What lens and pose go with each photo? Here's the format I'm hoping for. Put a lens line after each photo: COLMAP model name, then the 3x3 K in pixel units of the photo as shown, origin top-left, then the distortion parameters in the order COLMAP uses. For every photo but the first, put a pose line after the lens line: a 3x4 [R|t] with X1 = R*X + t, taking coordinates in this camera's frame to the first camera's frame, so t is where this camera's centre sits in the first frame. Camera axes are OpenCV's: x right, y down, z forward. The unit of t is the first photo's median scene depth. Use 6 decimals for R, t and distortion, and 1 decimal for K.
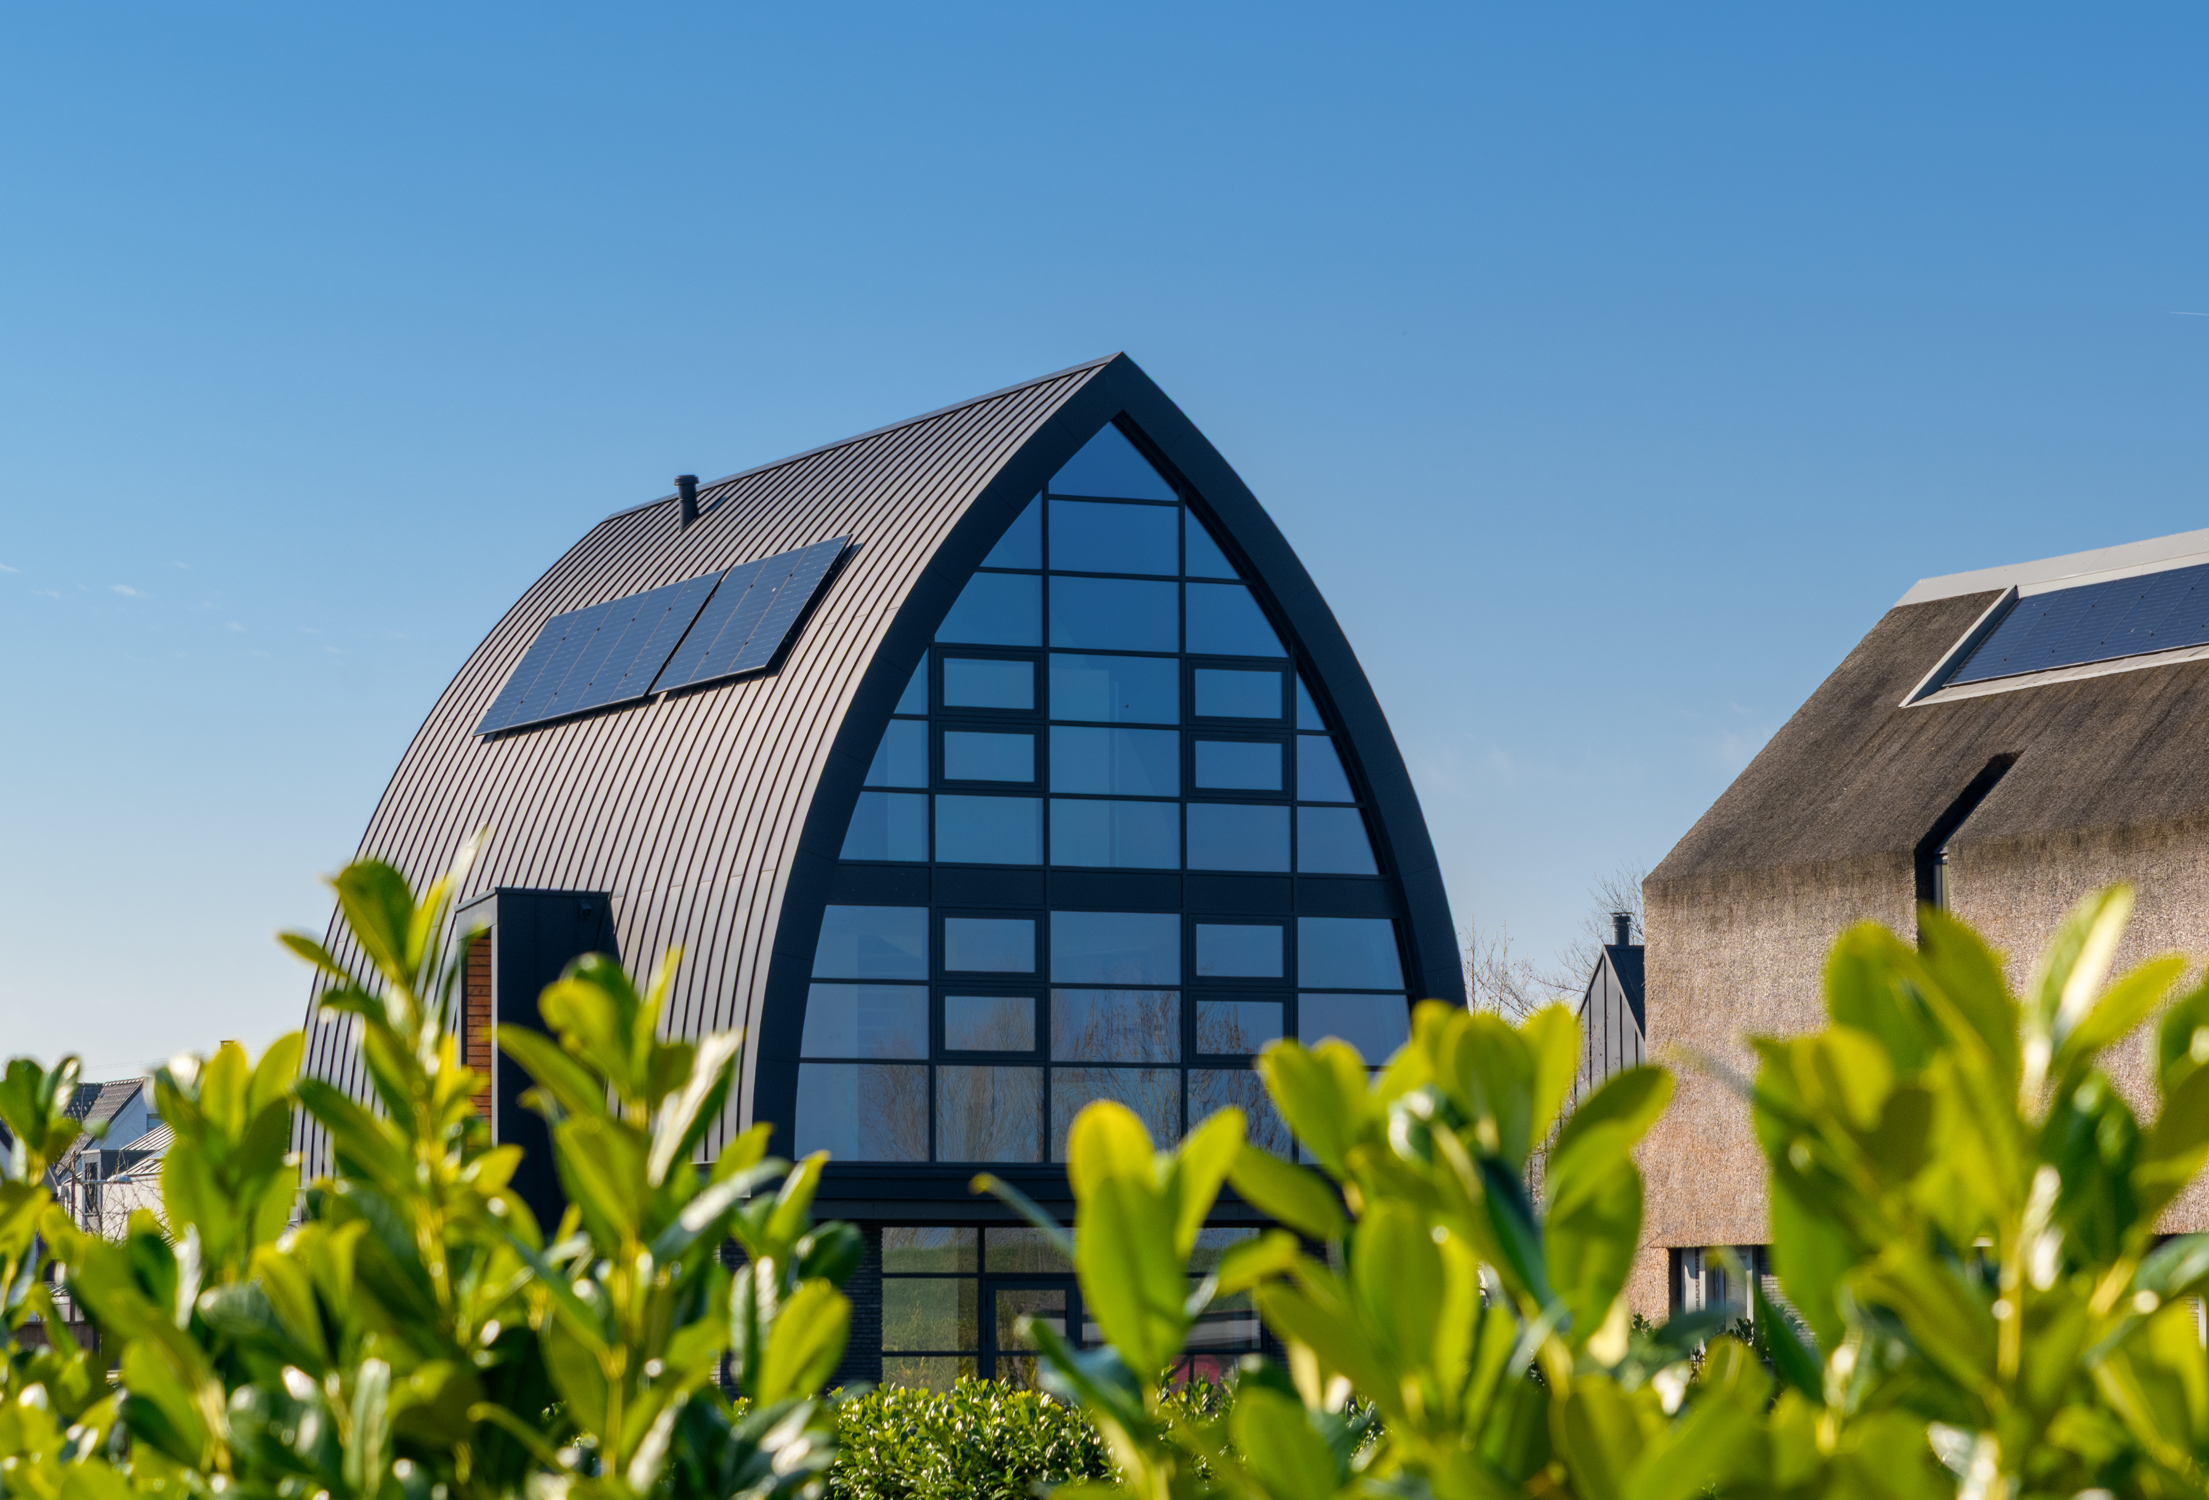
lens RADIAL K [[6802.7, 0, 1106.9], [0, 6802.7, 756.2], [0, 0, 1]] dist [-0.210327, 0.000000]
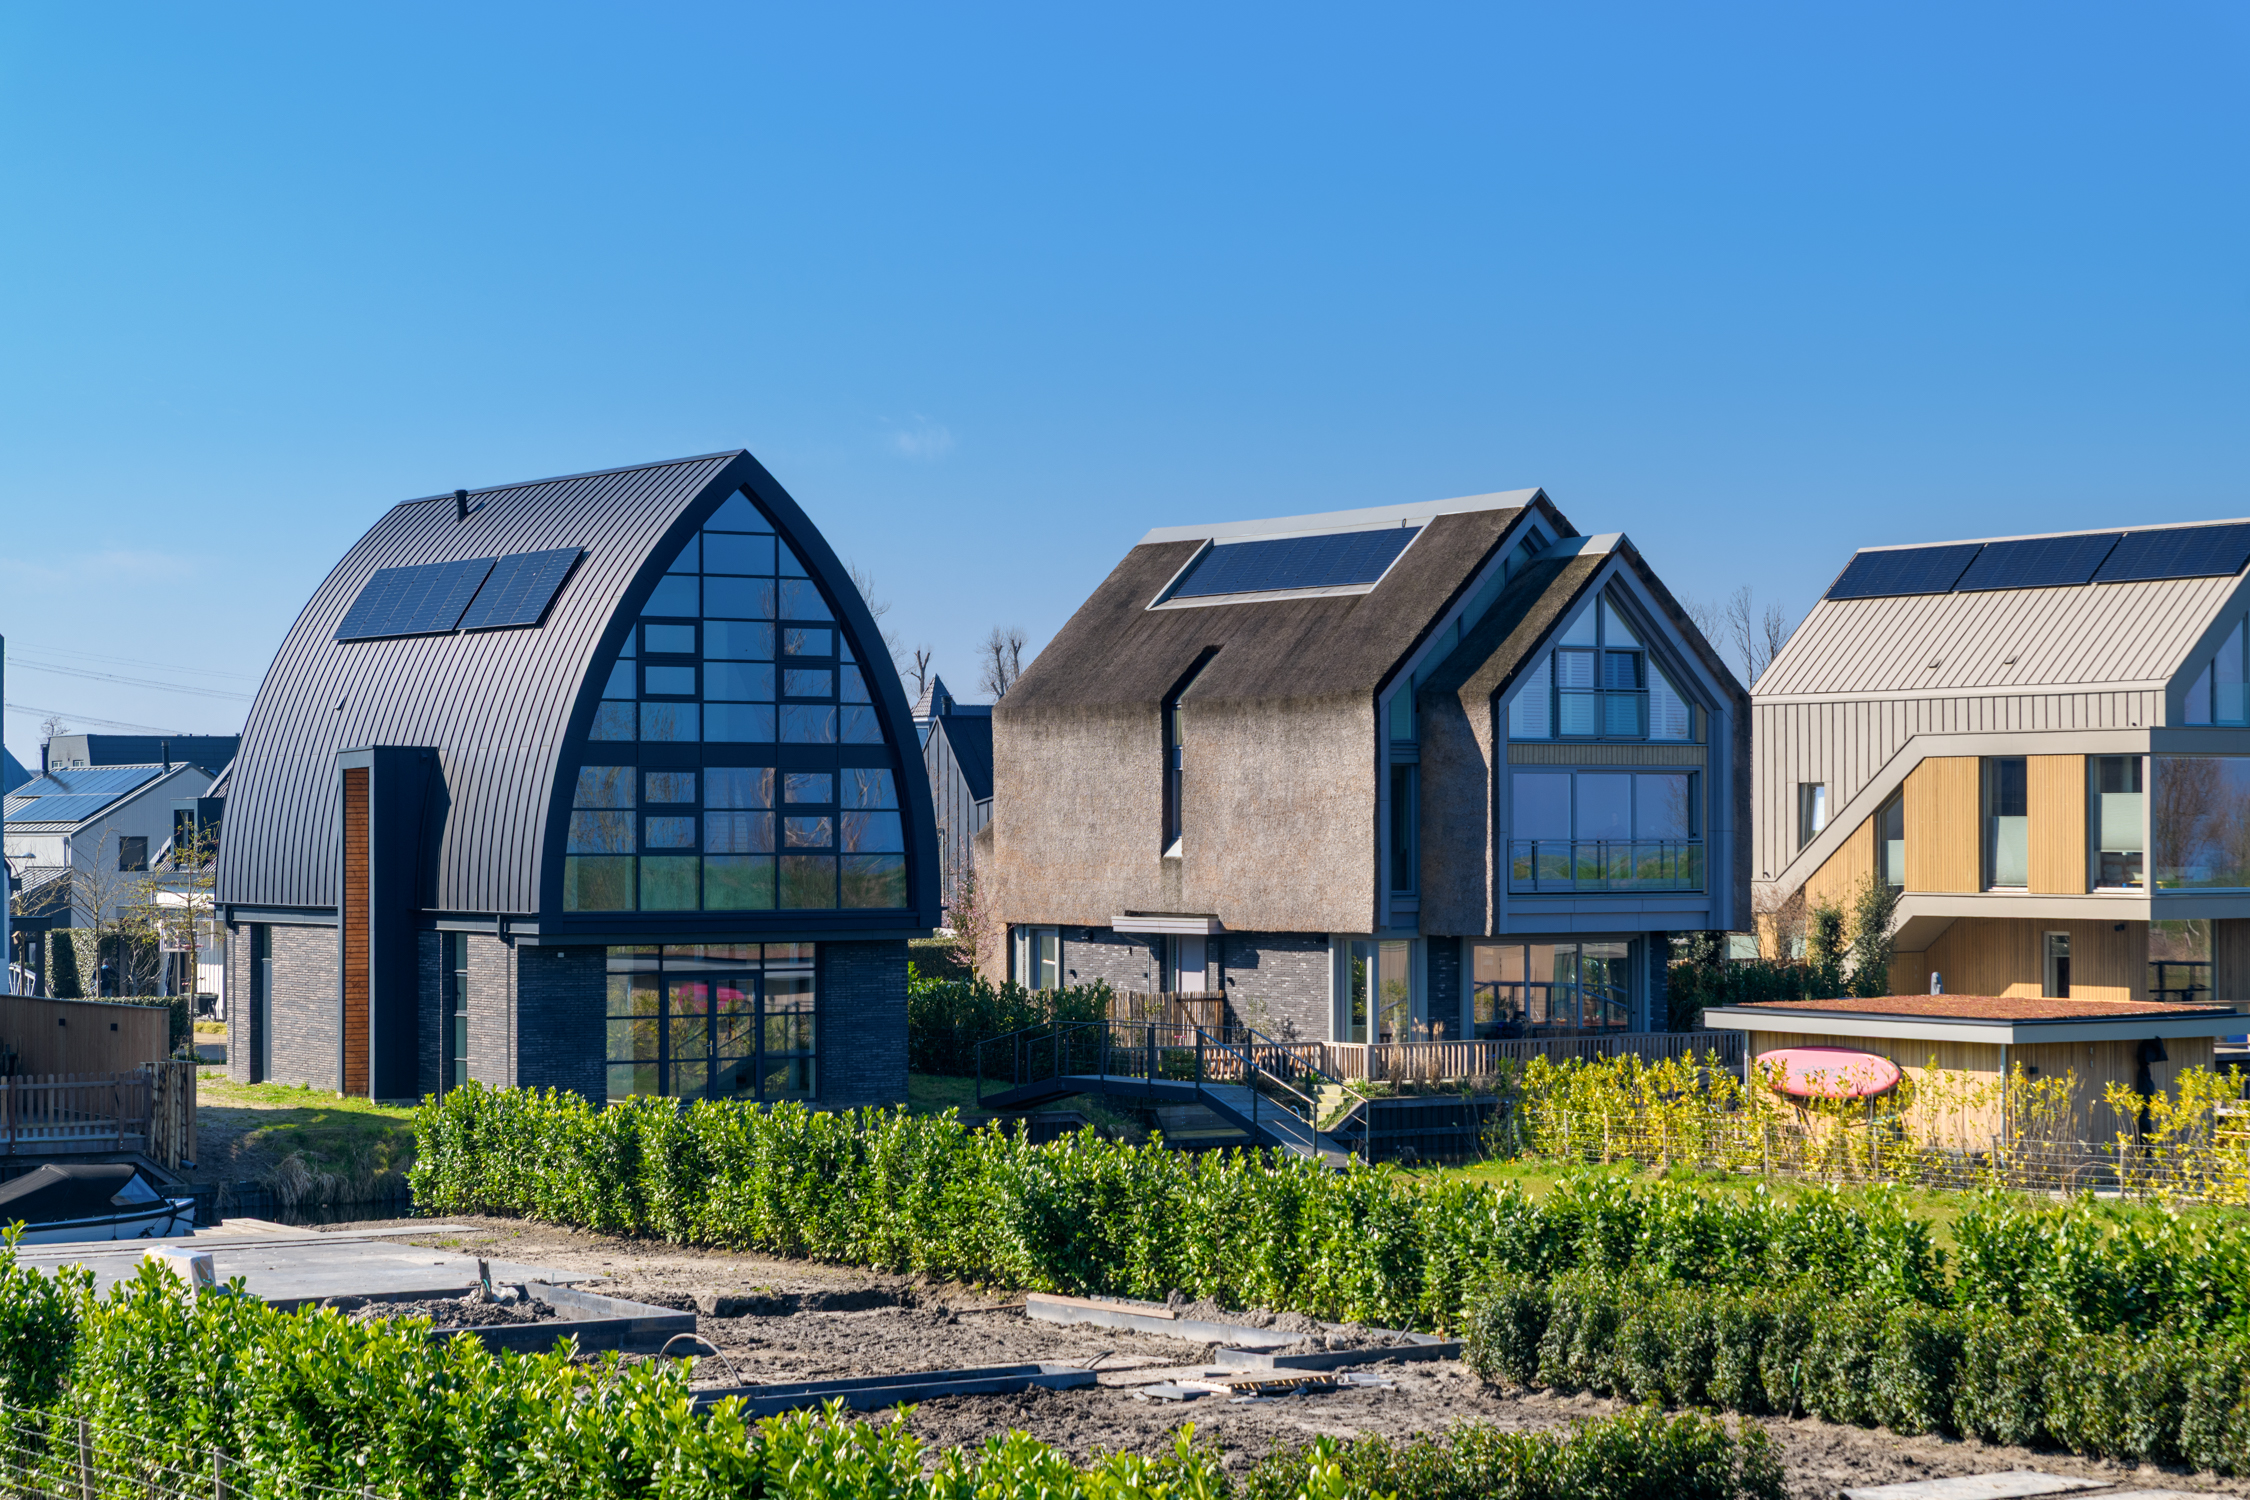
lens RADIAL K [[4598.5, 0, 1109.1], [0, 4598.5, 736.1], [0, 0, 1]] dist [-0.005822, 0.000000]
pose [[0.989743, 0.003659, 0.142809, -0.073336], [-0.012653, 0.997988, 0.062123, -0.059714], [-0.142295, -0.063293, 0.987799, -0.188603]]
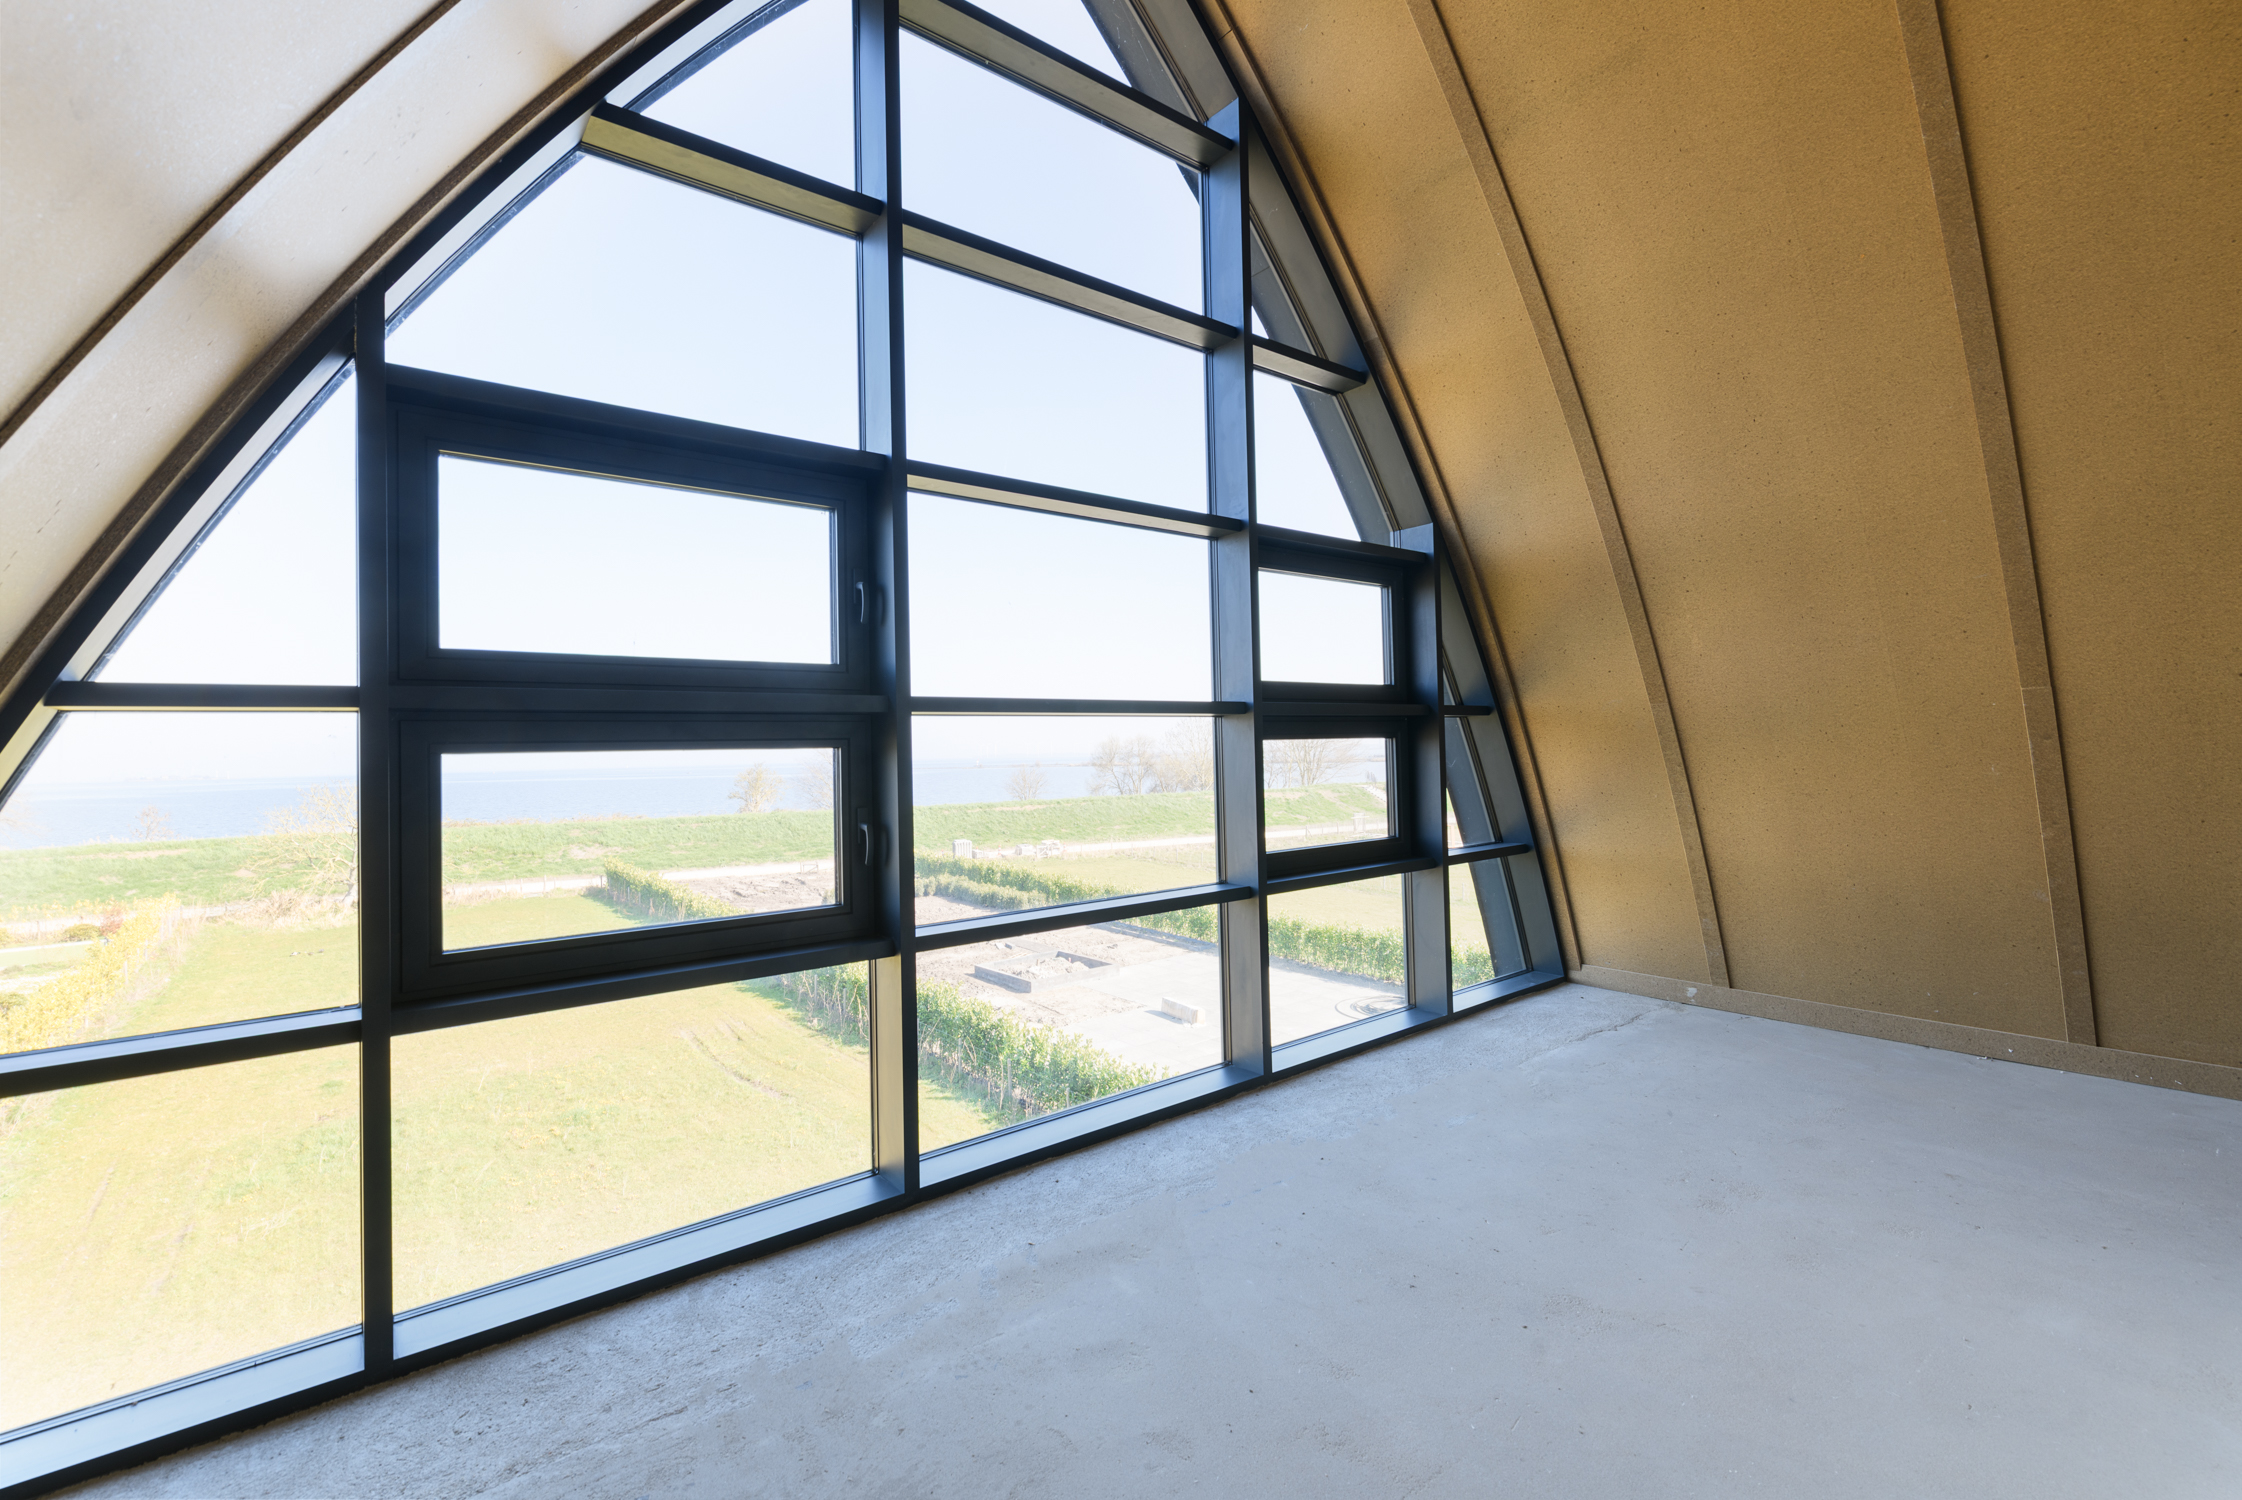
lens RADIAL K [[977.1, 0, 1135.7], [0, 977.1, 732.7], [0, 0, 1]] dist [0.001965, -0.001972]
pose [[0.967091, -0.015083, 0.253982, -0.009076], [-0.000735, 0.998072, 0.062070, -0.006475], [-0.254429, -0.060214, 0.965215, 0.939252]]
